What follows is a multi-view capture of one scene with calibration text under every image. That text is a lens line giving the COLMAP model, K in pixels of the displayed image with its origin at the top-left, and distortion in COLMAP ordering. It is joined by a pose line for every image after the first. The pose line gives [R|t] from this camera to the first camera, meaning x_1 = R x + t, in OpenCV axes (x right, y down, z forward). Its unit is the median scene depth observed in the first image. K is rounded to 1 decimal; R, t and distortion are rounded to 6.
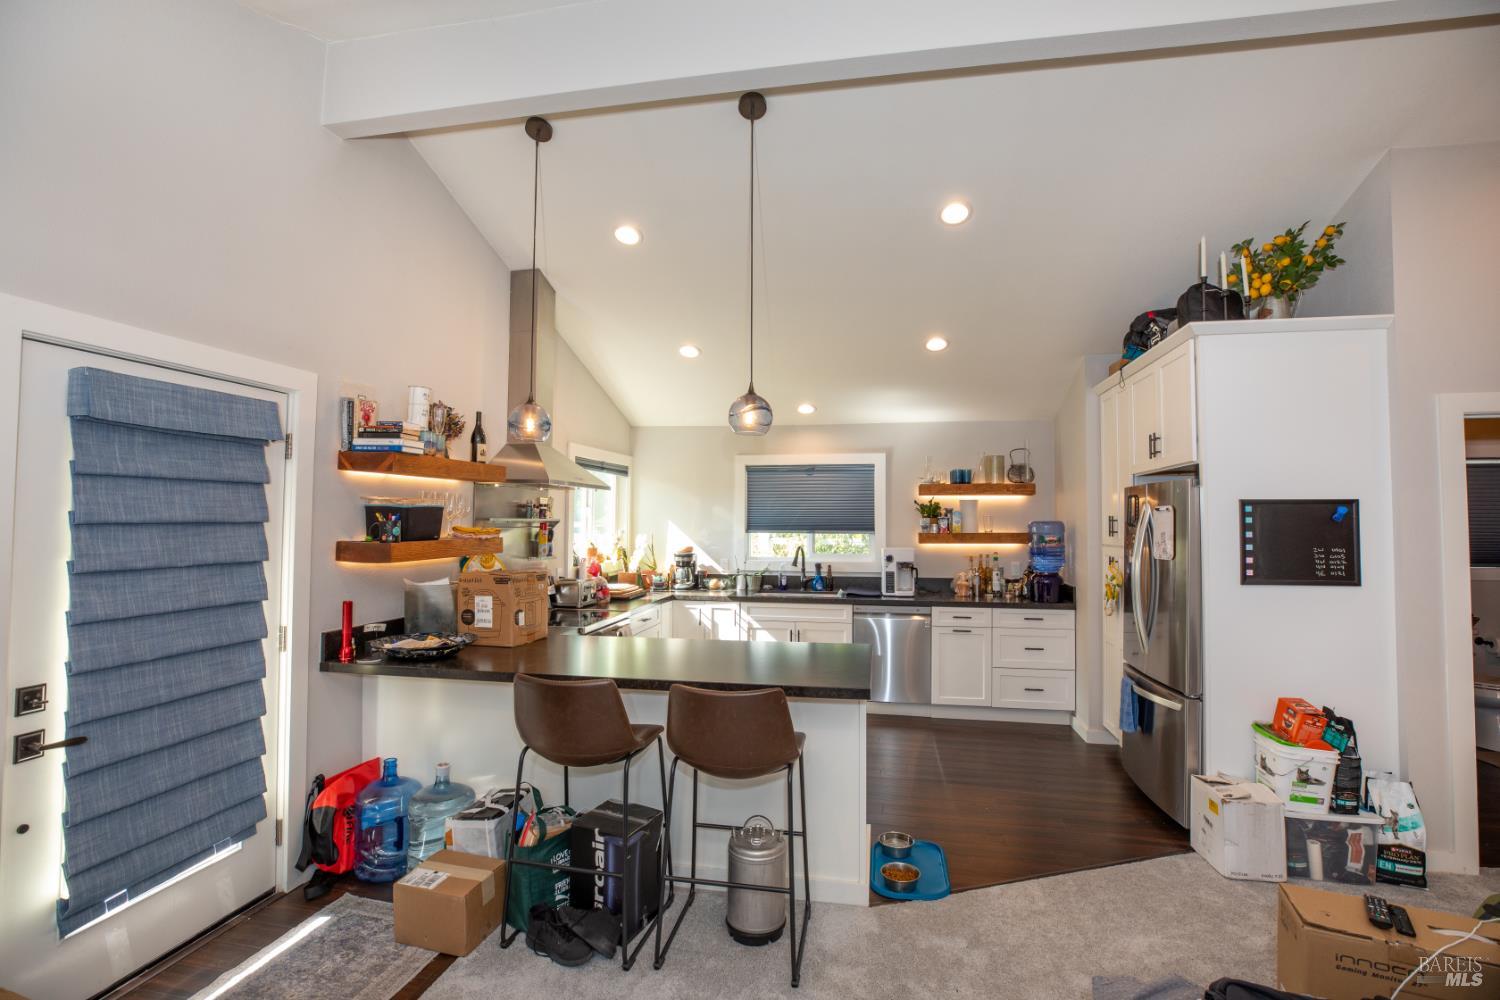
lens RADIAL K [[688.9, 0, 754.0], [0, 688.9, 496.0], [0, 0, 1]] dist [-0.044923, 0.012395]
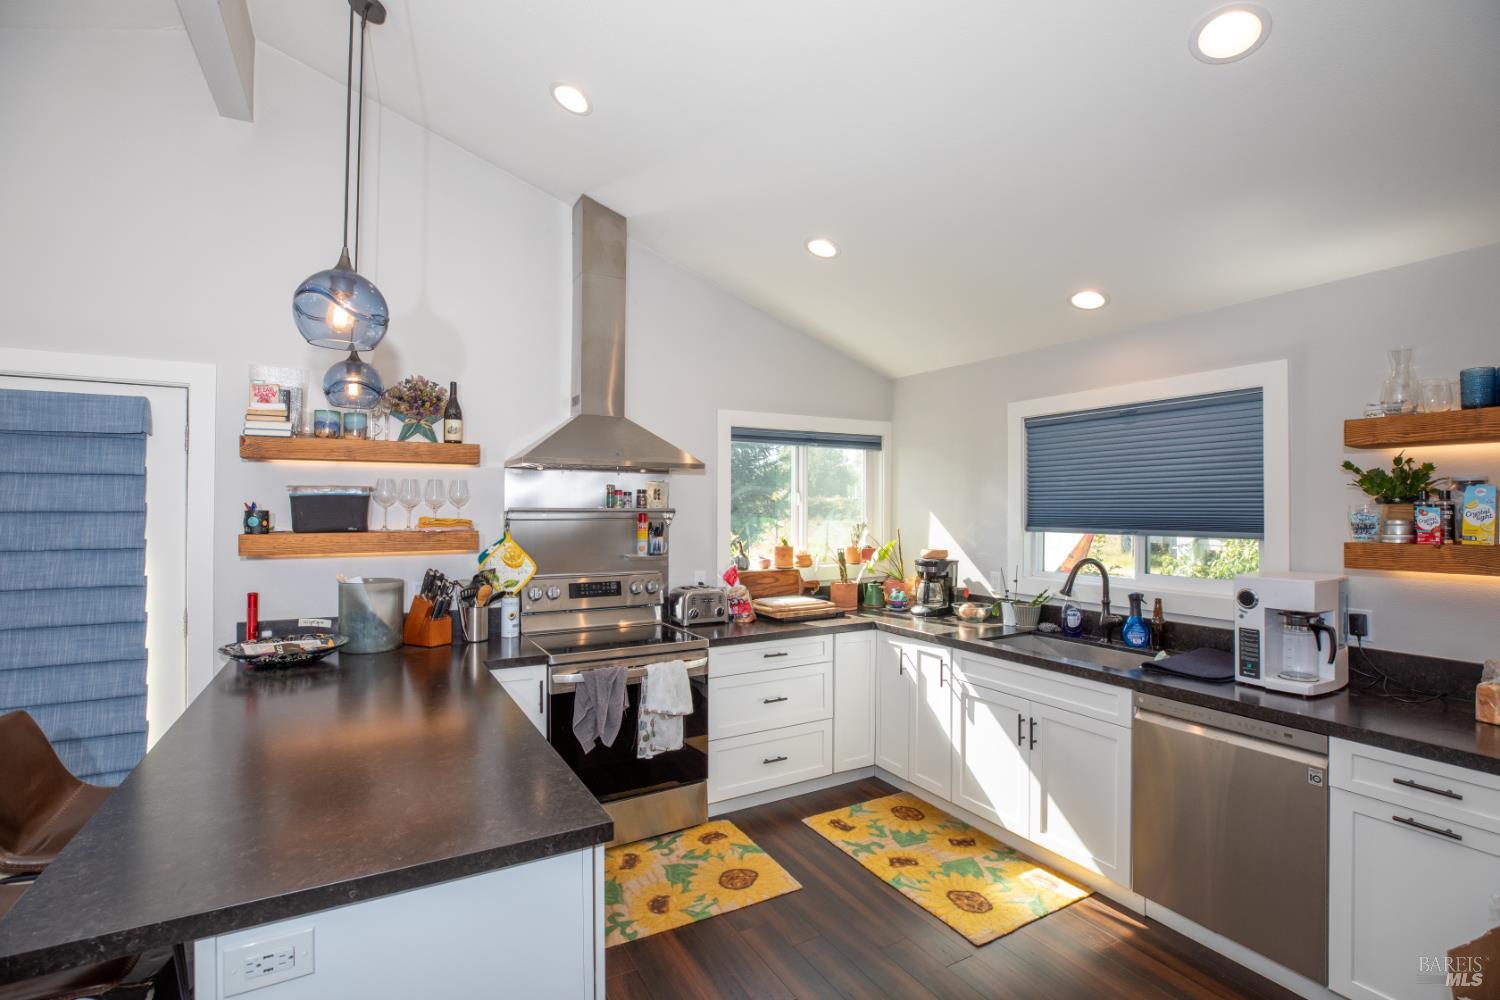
lens RADIAL K [[688.9, 0, 754.0], [0, 688.9, 496.0], [0, 0, 1]] dist [-0.044923, 0.012395]
pose [[0.647234, -0.015755, -0.762129, 0.315153], [0.026611, 0.999644, 0.001935, 0.017232], [0.761827, -0.021534, 0.647423, 0.479427]]
